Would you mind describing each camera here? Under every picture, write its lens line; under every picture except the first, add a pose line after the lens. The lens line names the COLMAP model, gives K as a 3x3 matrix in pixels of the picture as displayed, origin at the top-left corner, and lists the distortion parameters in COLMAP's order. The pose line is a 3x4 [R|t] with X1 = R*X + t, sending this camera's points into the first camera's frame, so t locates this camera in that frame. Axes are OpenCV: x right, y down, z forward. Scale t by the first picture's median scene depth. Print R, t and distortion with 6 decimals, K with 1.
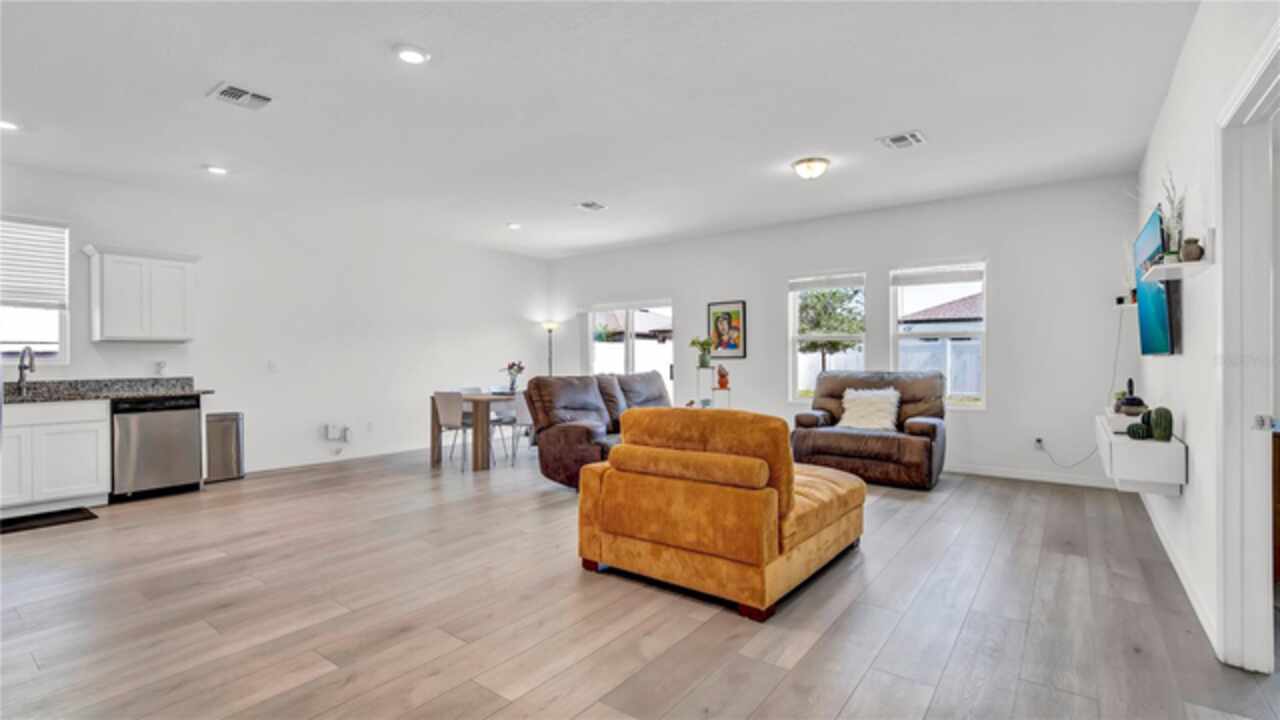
lens RADIAL K [[581.5, 0, 632.1], [0, 581.5, 354.9], [0, 0, 1]] dist [-0.008256, -0.000601]
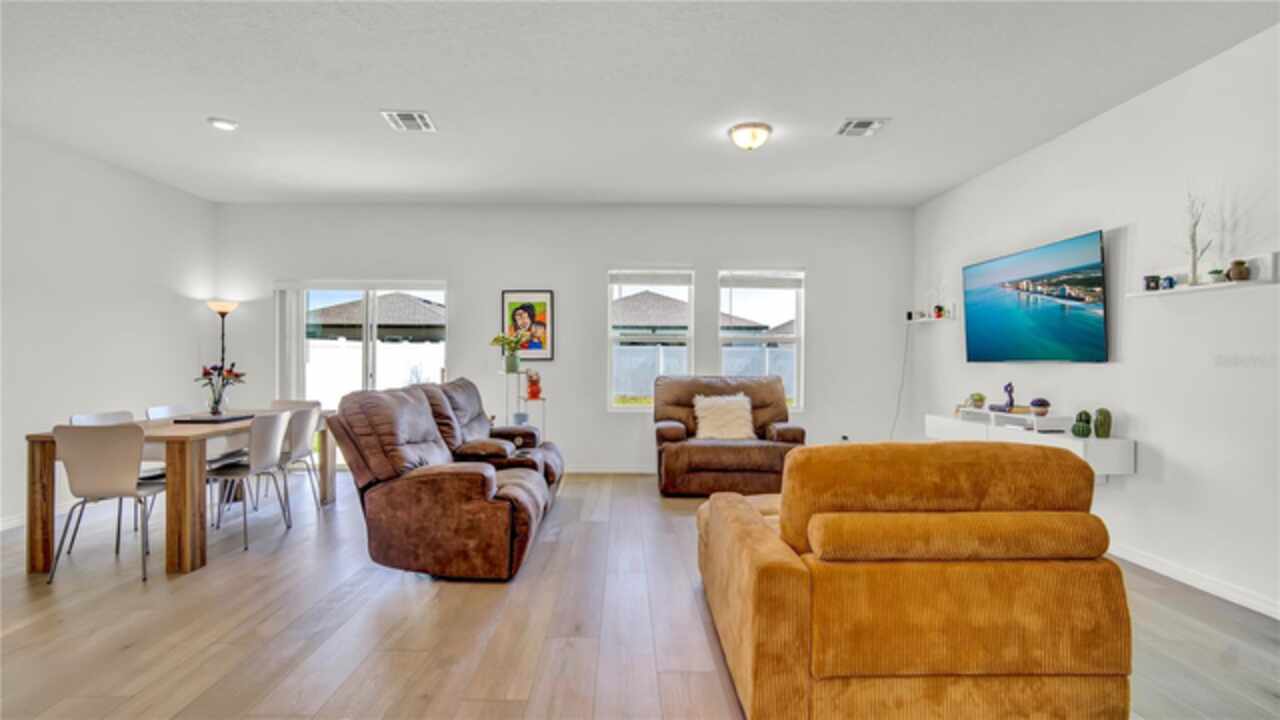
lens RADIAL K [[581.5, 0, 642.0], [0, 581.5, 363.7], [0, 0, 1]] dist [-0.008256, -0.000601]
pose [[0.786138, 0.004933, 0.618031, -0.267648], [-0.012488, 0.999891, 0.007904, 0.002382], [-0.617924, -0.013931, 0.786114, 0.348418]]
